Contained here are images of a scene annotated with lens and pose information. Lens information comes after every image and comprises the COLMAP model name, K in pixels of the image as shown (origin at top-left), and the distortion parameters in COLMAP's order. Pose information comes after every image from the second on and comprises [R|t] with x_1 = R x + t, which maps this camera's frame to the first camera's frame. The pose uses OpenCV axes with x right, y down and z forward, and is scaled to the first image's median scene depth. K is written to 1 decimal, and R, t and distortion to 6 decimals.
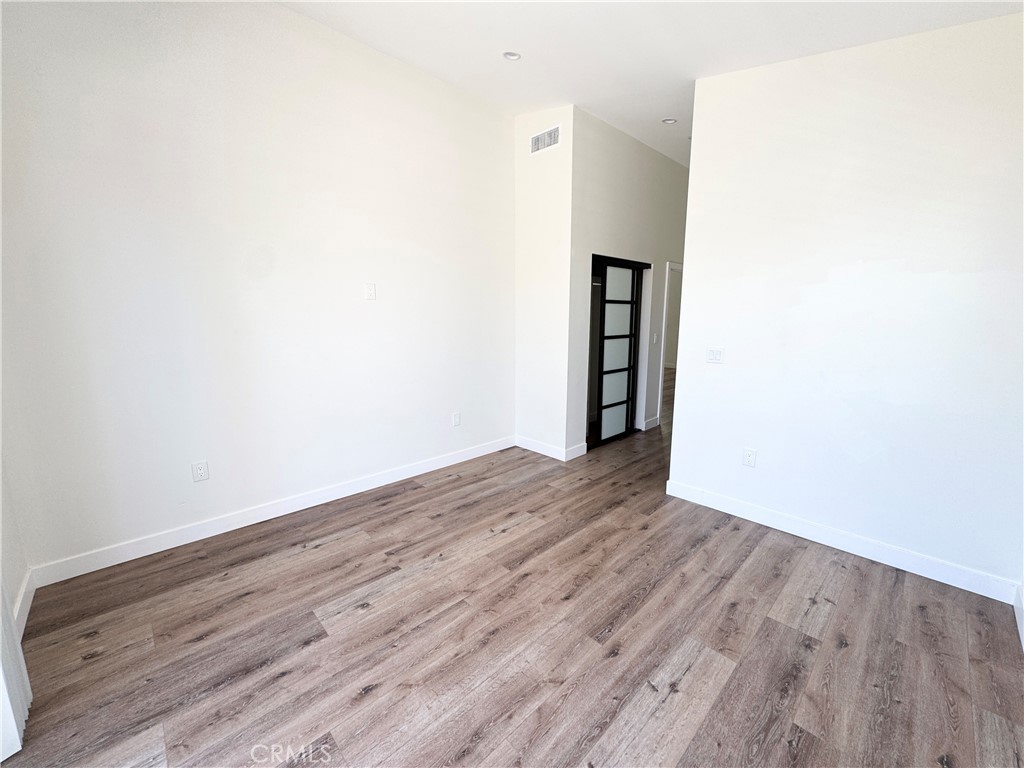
lens RADIAL K [[408.8, 0, 512.0], [0, 408.8, 384.0], [0, 0, 1]] dist [0.000193, -0.000132]
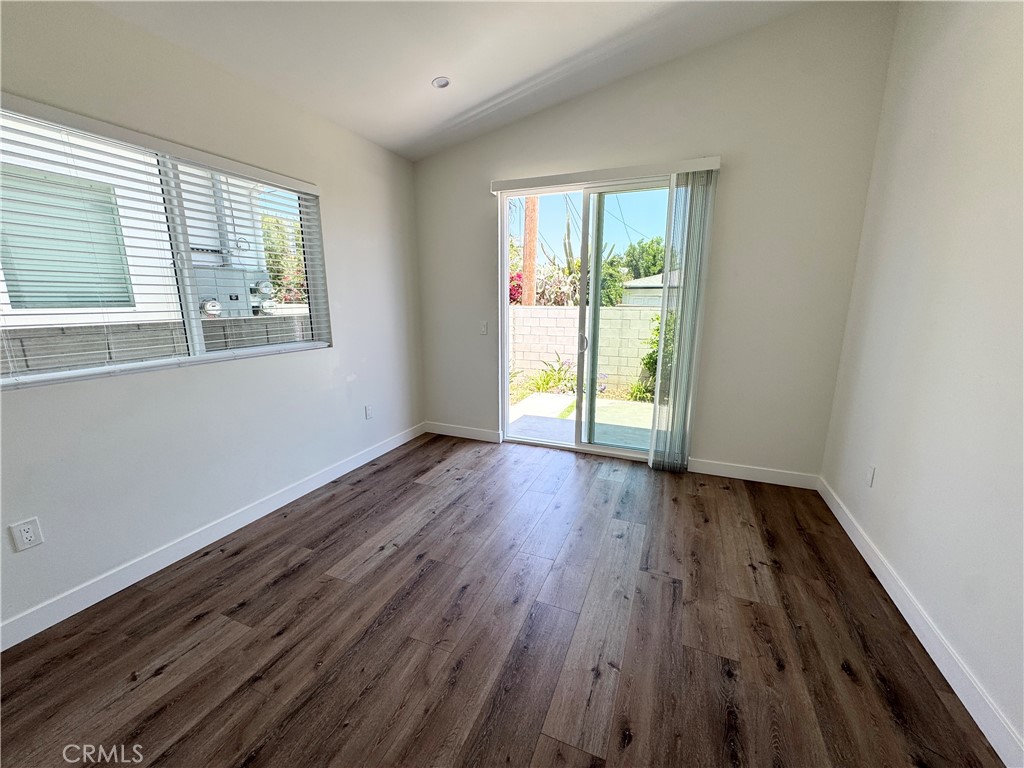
lens RADIAL K [[408.8, 0, 512.0], [0, 408.8, 384.0], [0, 0, 1]] dist [0.000193, -0.000132]
pose [[-0.915256, 0.081064, -0.394634, 0.367658], [-0.069543, 0.933053, 0.352952, -0.286788], [0.396826, 0.350486, -0.848345, 1.655552]]
